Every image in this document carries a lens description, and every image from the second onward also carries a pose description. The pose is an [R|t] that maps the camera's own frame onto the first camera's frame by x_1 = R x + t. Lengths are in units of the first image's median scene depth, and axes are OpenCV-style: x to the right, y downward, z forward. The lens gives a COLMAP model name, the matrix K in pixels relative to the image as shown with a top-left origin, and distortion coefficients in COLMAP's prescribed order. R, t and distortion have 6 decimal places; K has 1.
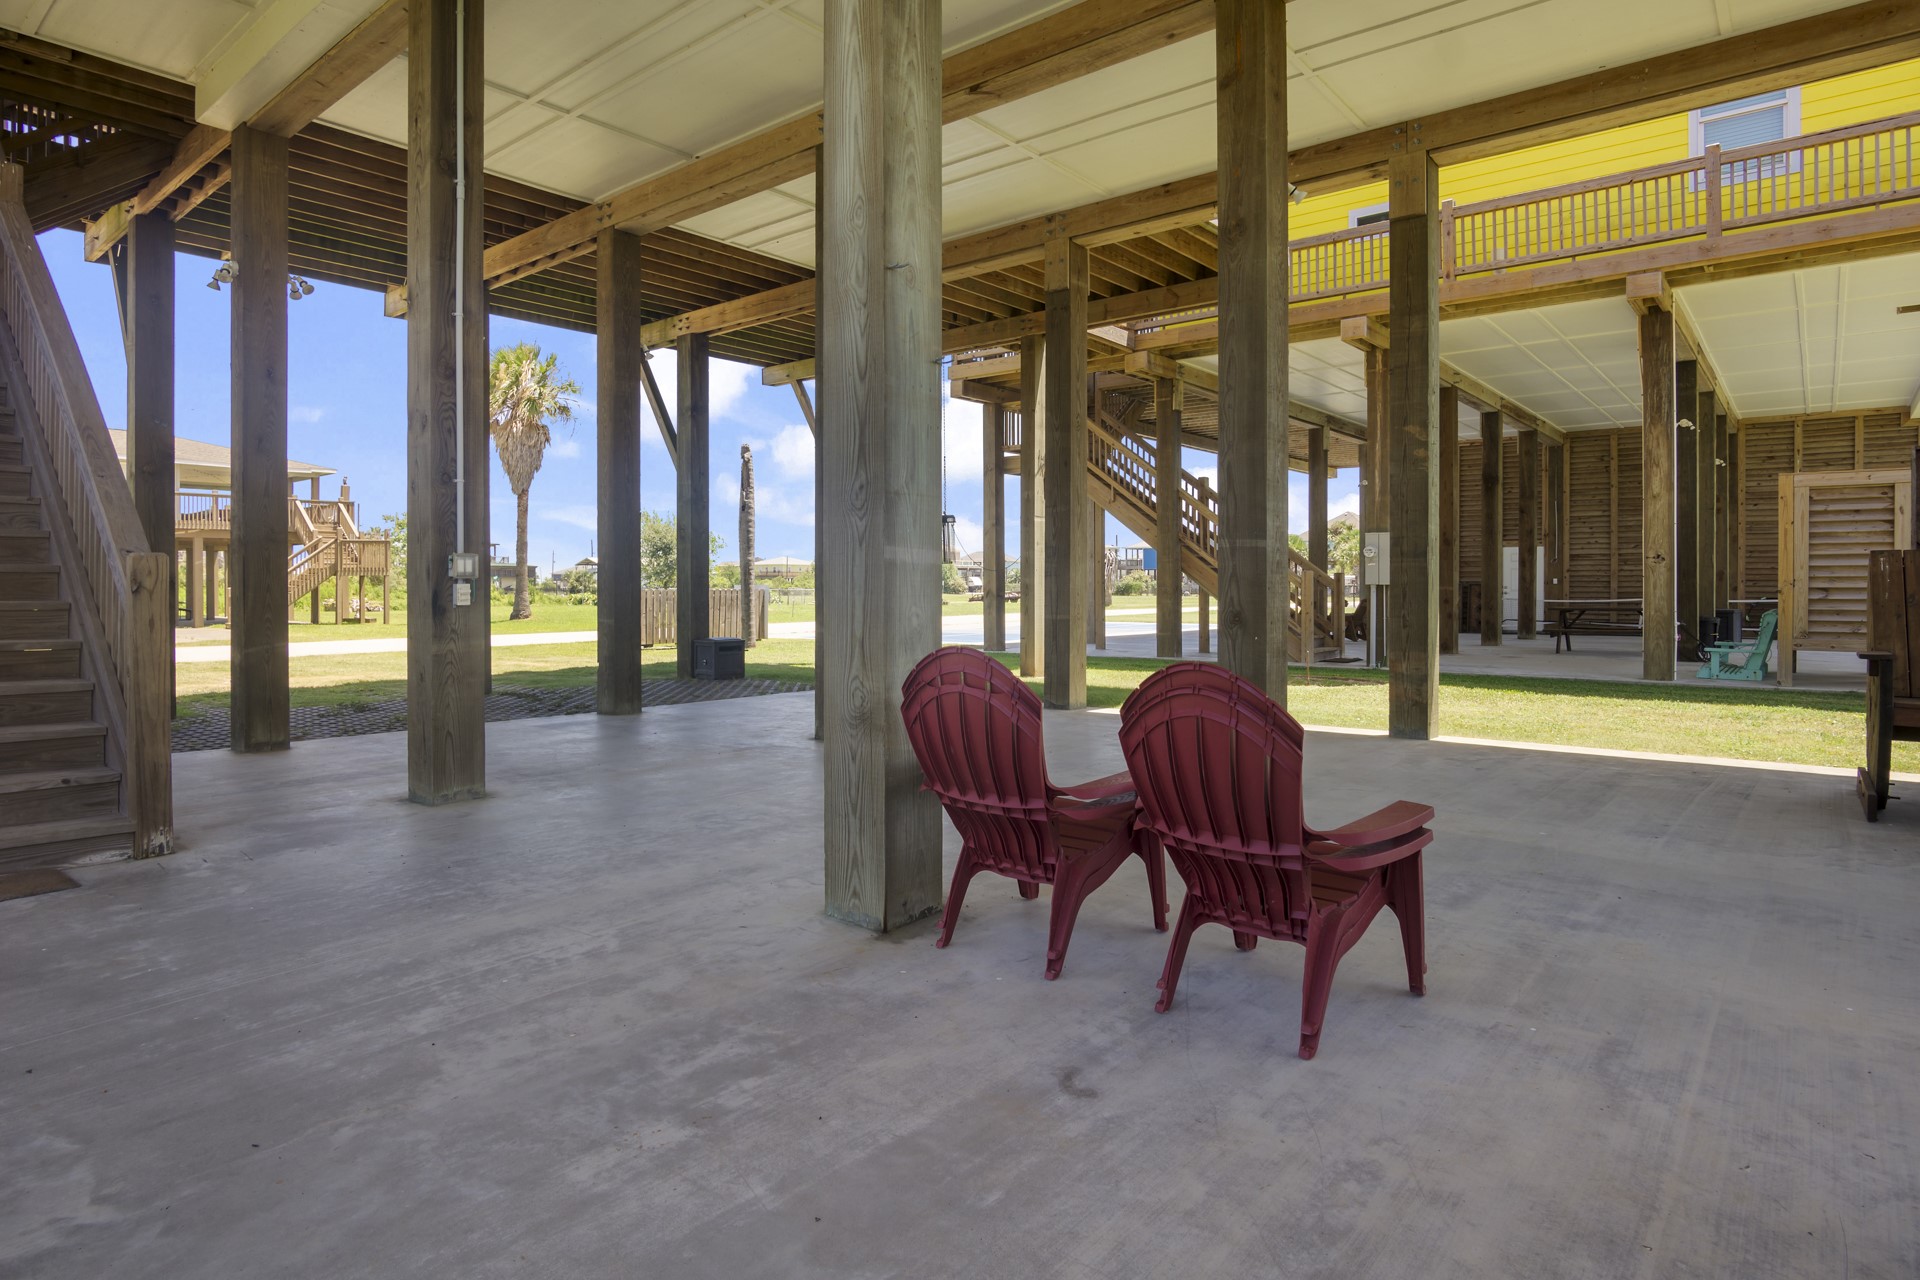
lens RADIAL K [[1087.3, 0, 942.9], [0, 1087.3, 577.1], [0, 0, 1]] dist [-0.026883, 0.002933]
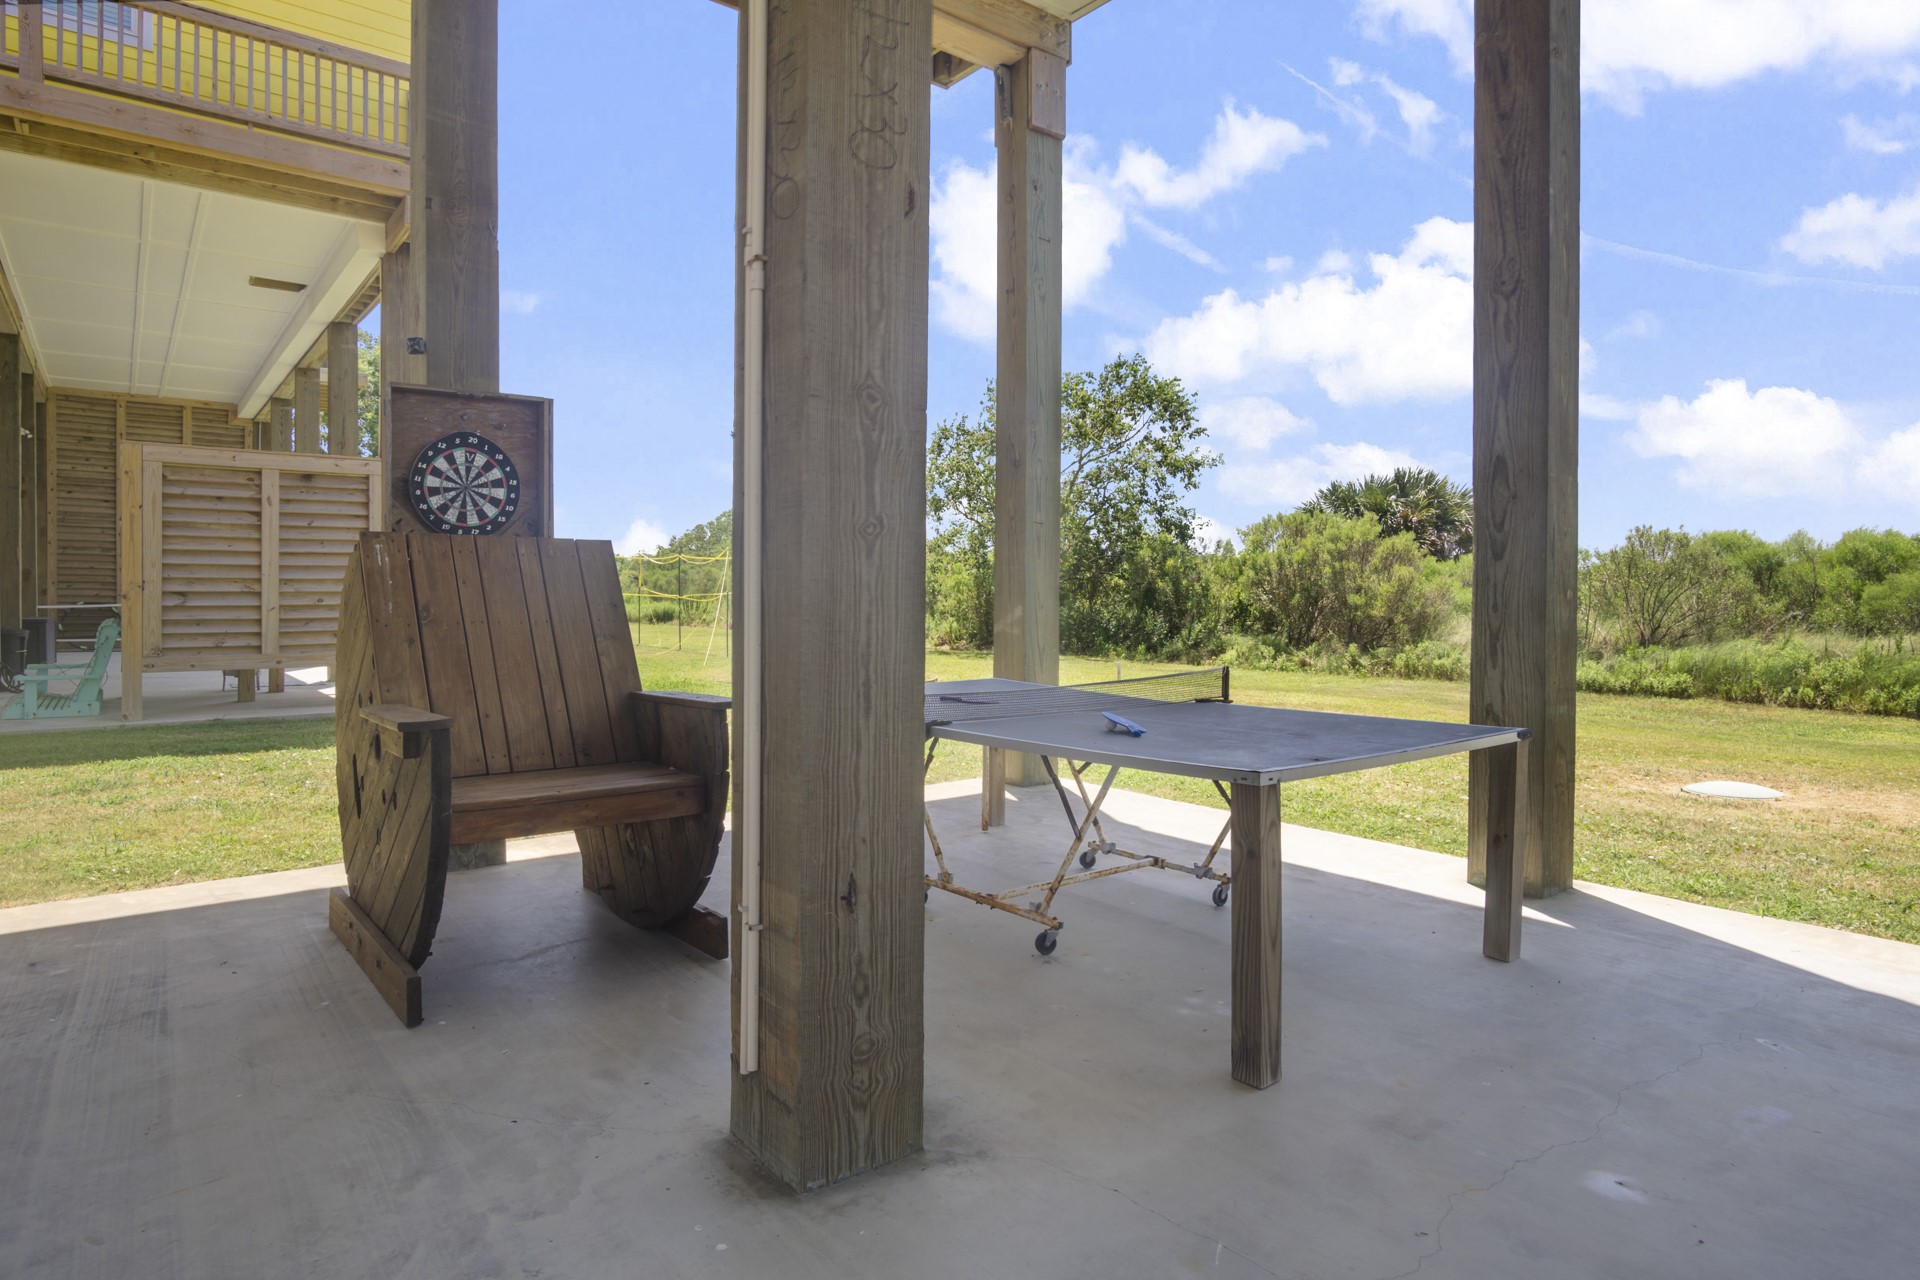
lens RADIAL K [[1034.5, 0, 955.8], [0, 1034.5, 620.0], [0, 0, 1]] dist [-0.022912, 0.003586]
pose [[0.193605, -0.024977, 0.980762, 0.191955], [-0.013442, 0.999515, 0.028108, 0.002002], [-0.980987, -0.018625, 0.193175, 0.290506]]
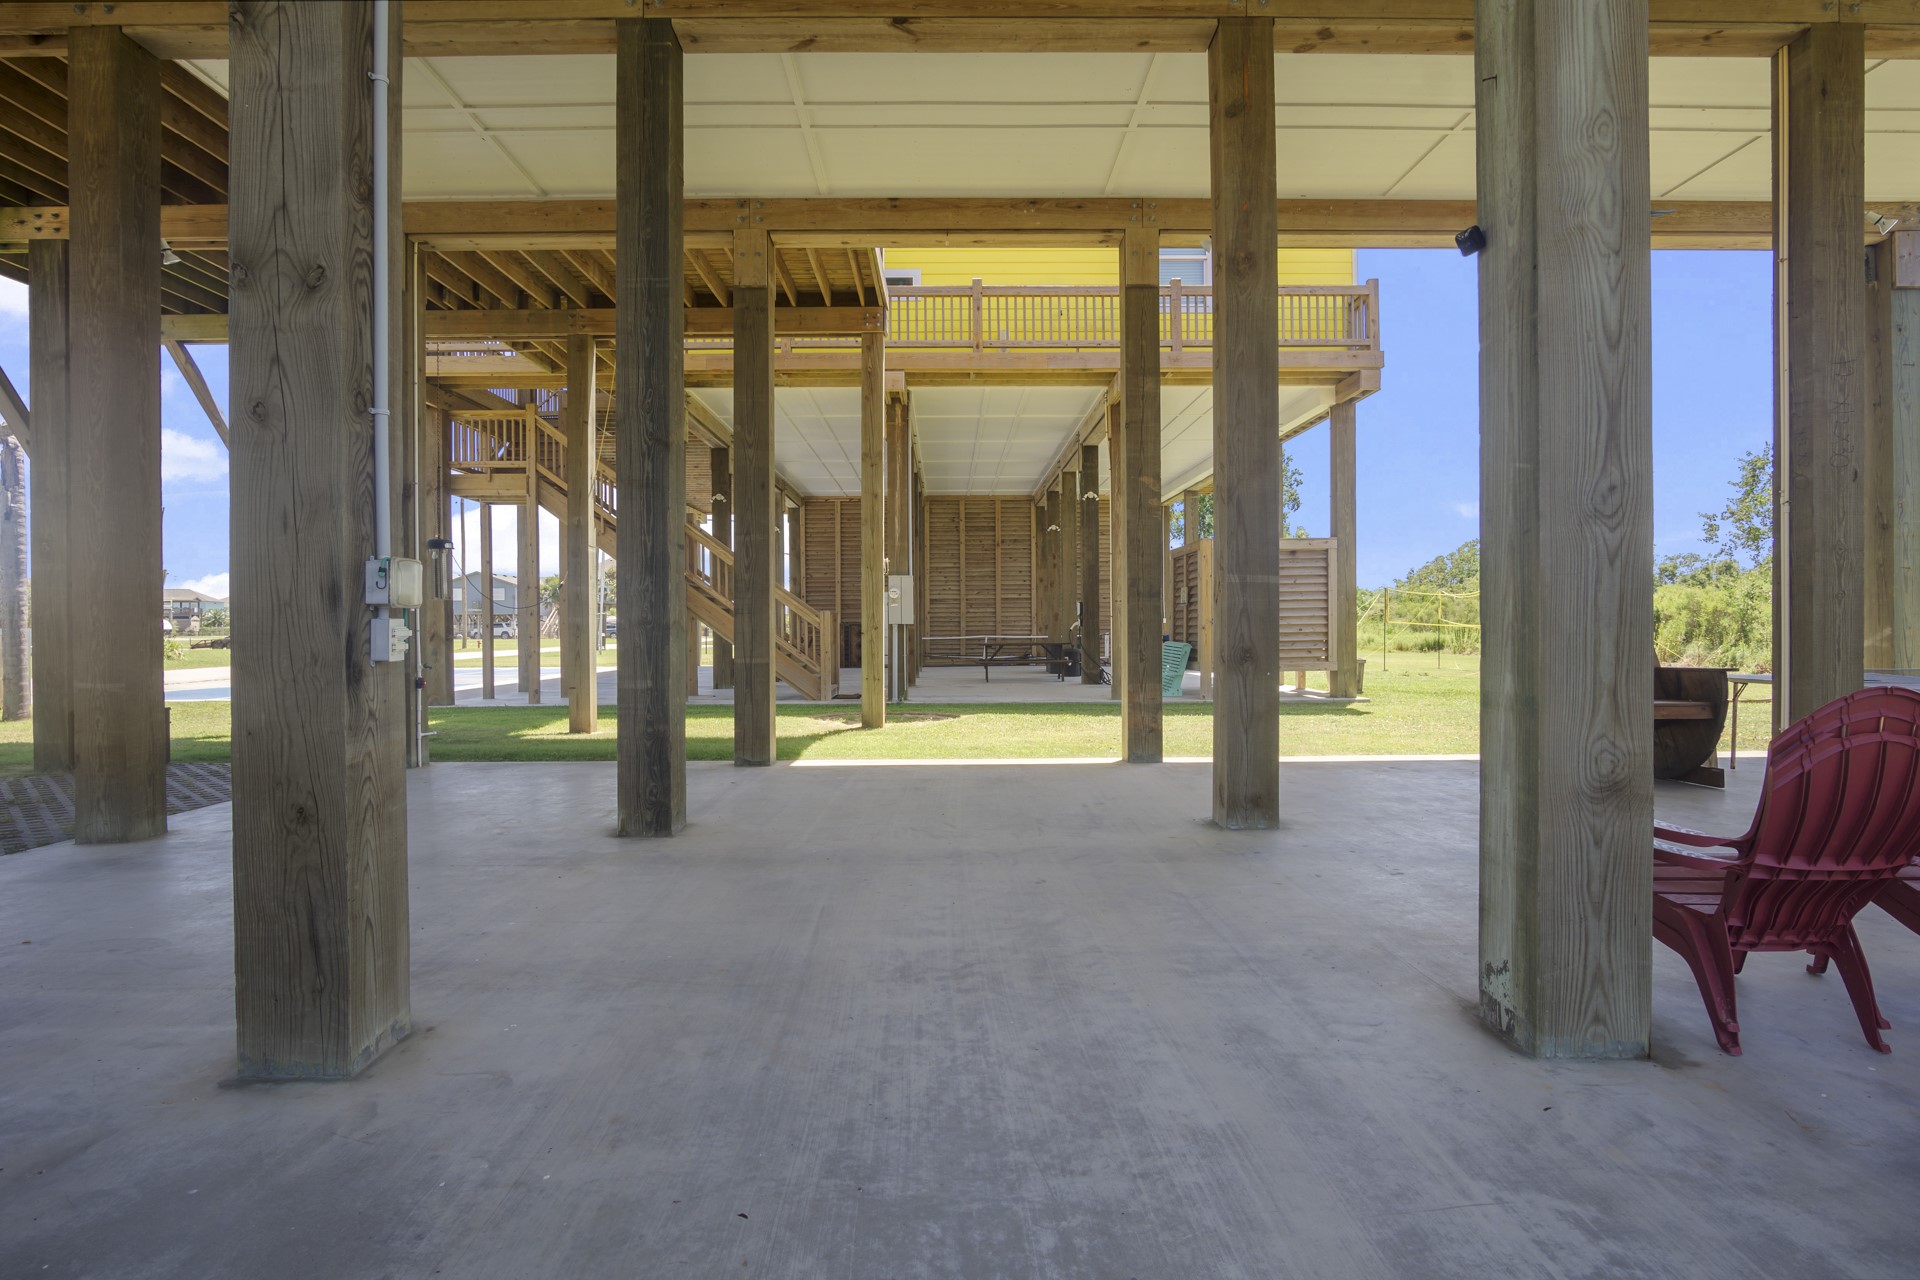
lens RADIAL K [[1034.5, 0, 955.8], [0, 1034.5, 620.0], [0, 0, 1]] dist [-0.022912, 0.003586]
pose [[0.755631, -0.000310, 0.654998, -0.293586], [-0.000035, 1.000000, 0.000513, 0.003284], [-0.654998, -0.000411, 0.755630, 0.246417]]
